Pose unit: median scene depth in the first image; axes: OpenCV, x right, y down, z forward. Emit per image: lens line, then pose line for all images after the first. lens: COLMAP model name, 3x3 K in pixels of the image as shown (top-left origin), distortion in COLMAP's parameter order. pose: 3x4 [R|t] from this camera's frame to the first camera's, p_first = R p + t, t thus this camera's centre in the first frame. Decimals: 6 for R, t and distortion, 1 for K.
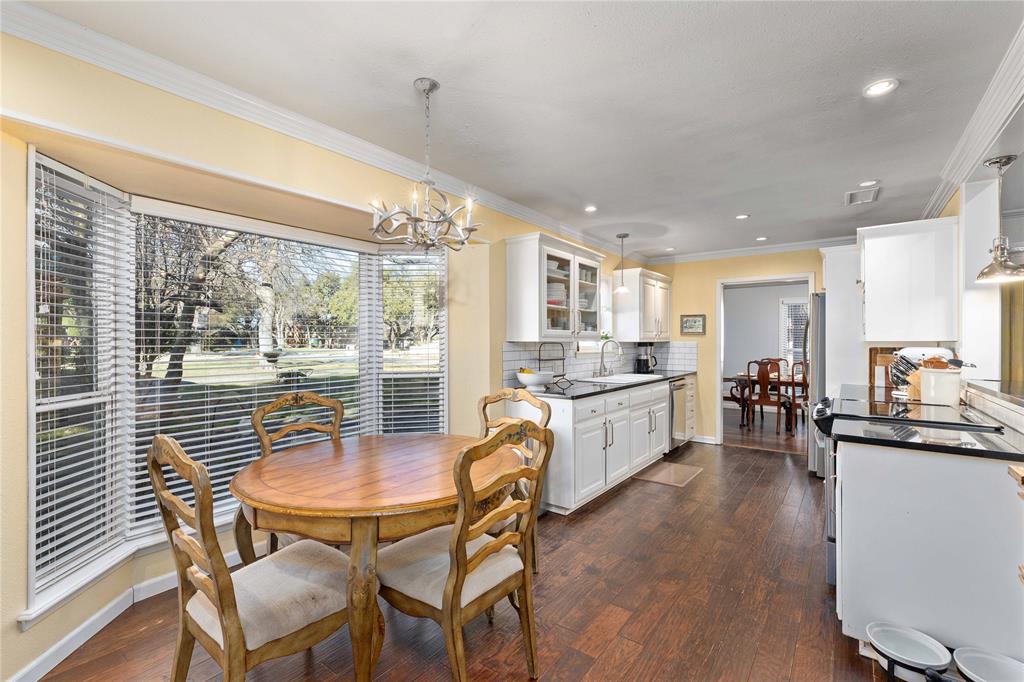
lens RADIAL K [[448.4, 0, 506.4], [0, 448.4, 338.1], [0, 0, 1]] dist [-0.004598, 0.002417]
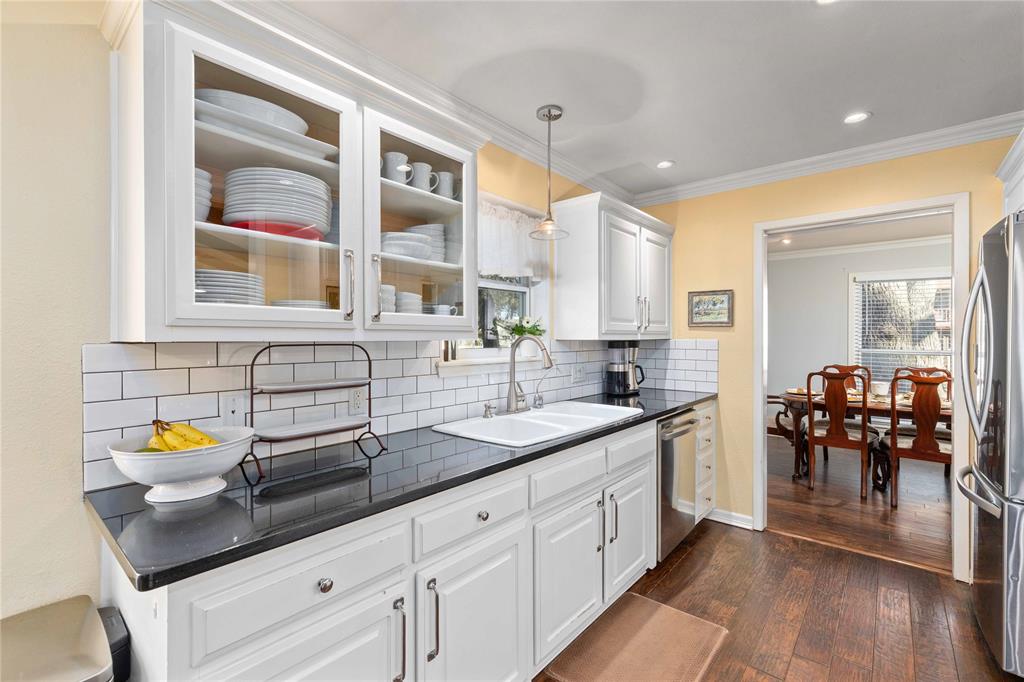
lens RADIAL K [[448.4, 0, 507.6], [0, 448.4, 334.5], [0, 0, 1]] dist [-0.004598, 0.002417]
pose [[0.998514, -0.001875, -0.054465, 0.269231], [0.001816, 0.999998, -0.001126, 0.002839], [0.054467, 0.001026, 0.998515, 0.595210]]
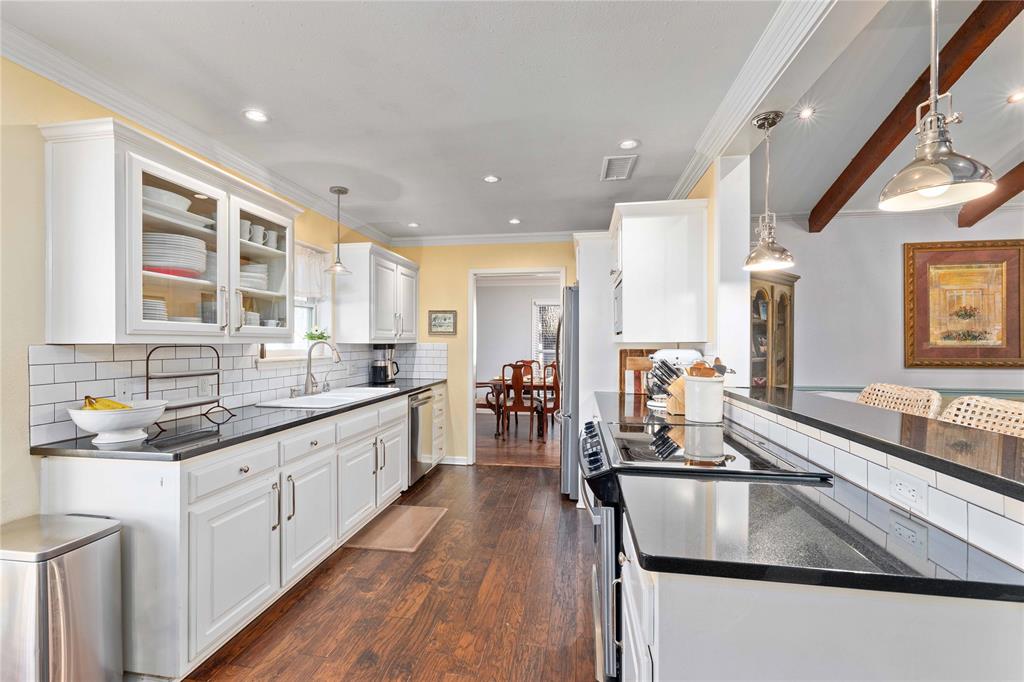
lens RADIAL K [[448.4, 0, 509.5], [0, 448.4, 341.0], [0, 0, 1]] dist [-0.004598, 0.002417]
pose [[0.878602, -0.000109, 0.477555, 0.179509], [-0.001575, 0.999994, 0.003126, 0.001865], [-0.477553, -0.003499, 0.878596, 0.298161]]
